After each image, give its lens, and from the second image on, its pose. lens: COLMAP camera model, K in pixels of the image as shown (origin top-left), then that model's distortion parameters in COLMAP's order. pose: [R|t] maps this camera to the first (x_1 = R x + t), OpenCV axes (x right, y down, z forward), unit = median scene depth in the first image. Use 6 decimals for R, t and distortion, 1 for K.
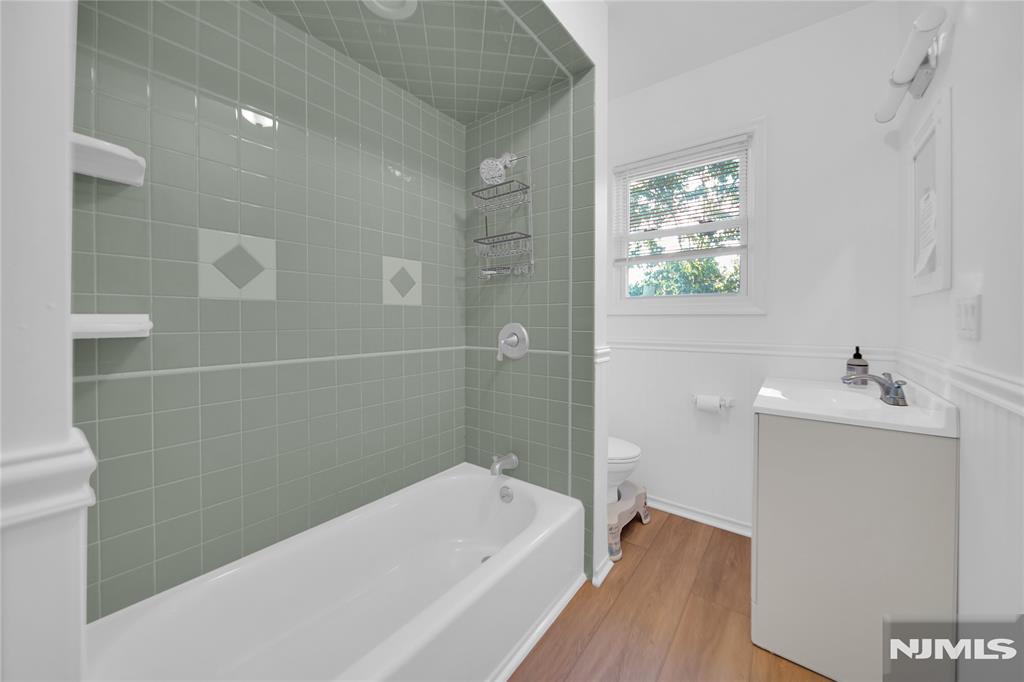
lens RADIAL K [[368.4, 0, 509.4], [0, 368.4, 321.4], [0, 0, 1]] dist [0.001833, 0.000161]
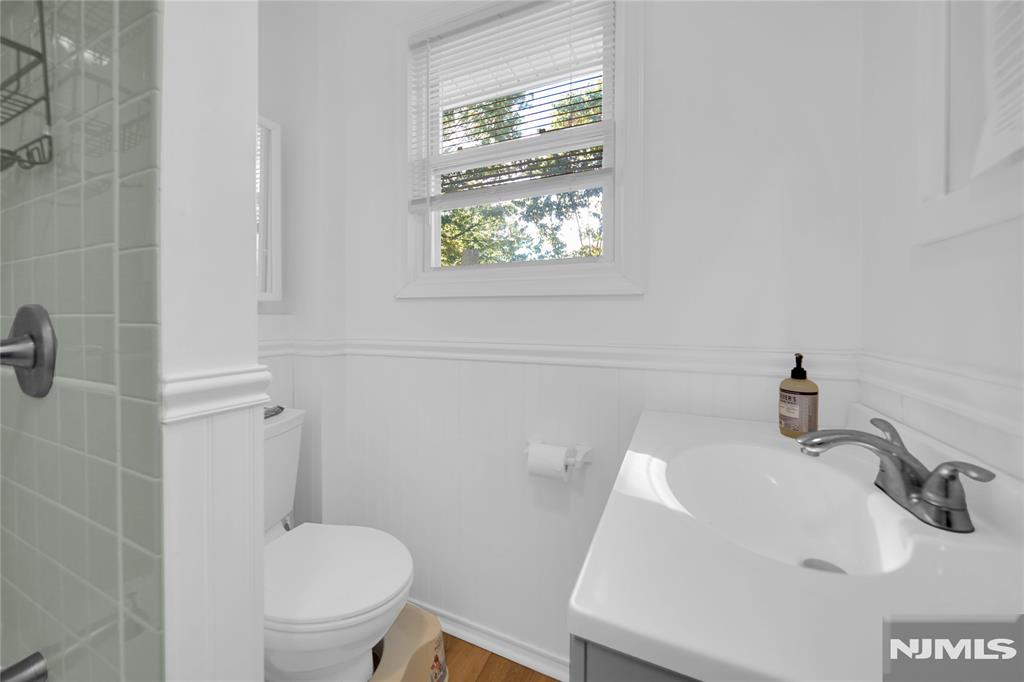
lens RADIAL K [[372.3, 0, 513.0], [0, 372.3, 325.3], [0, 0, 1]] dist [-0.000065, 0.000000]
pose [[0.971691, -0.001197, 0.236252, 0.421936], [-0.002566, 0.999875, 0.015617, 0.019894], [-0.236242, -0.015781, 0.971566, 0.569470]]
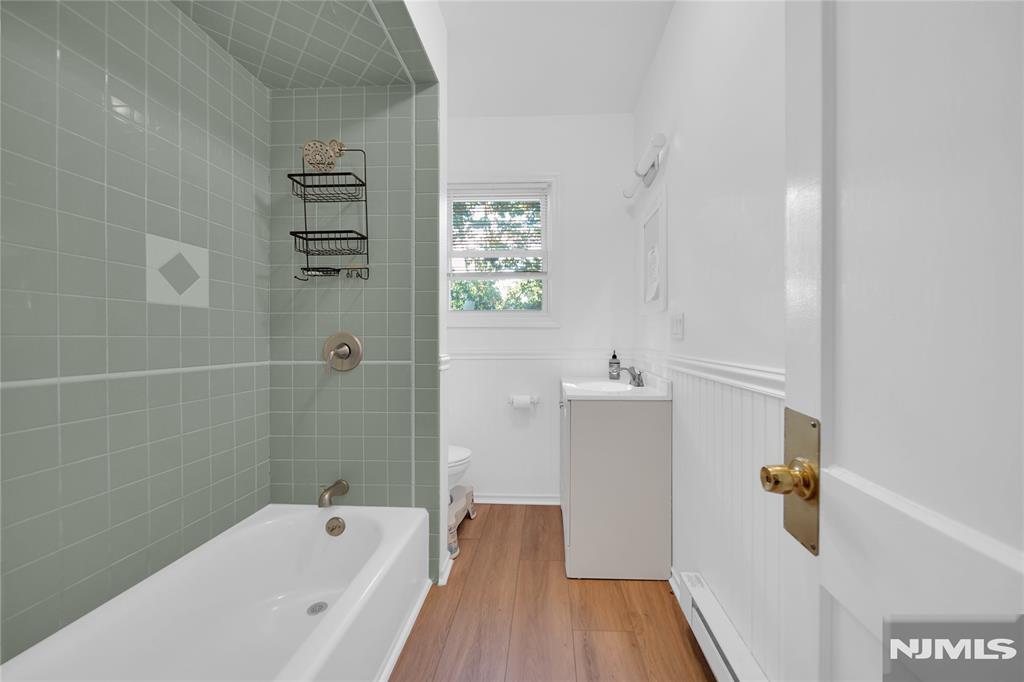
lens RADIAL K [[372.6, 0, 531.5], [0, 372.6, 338.8], [0, 0, 1]] dist [-0.000954, -0.000056]
pose [[0.818240, -0.000863, 0.574876, -0.144856], [0.002654, 0.999994, -0.002276, 0.025424], [-0.574870, 0.003388, 0.818237, -0.000019]]
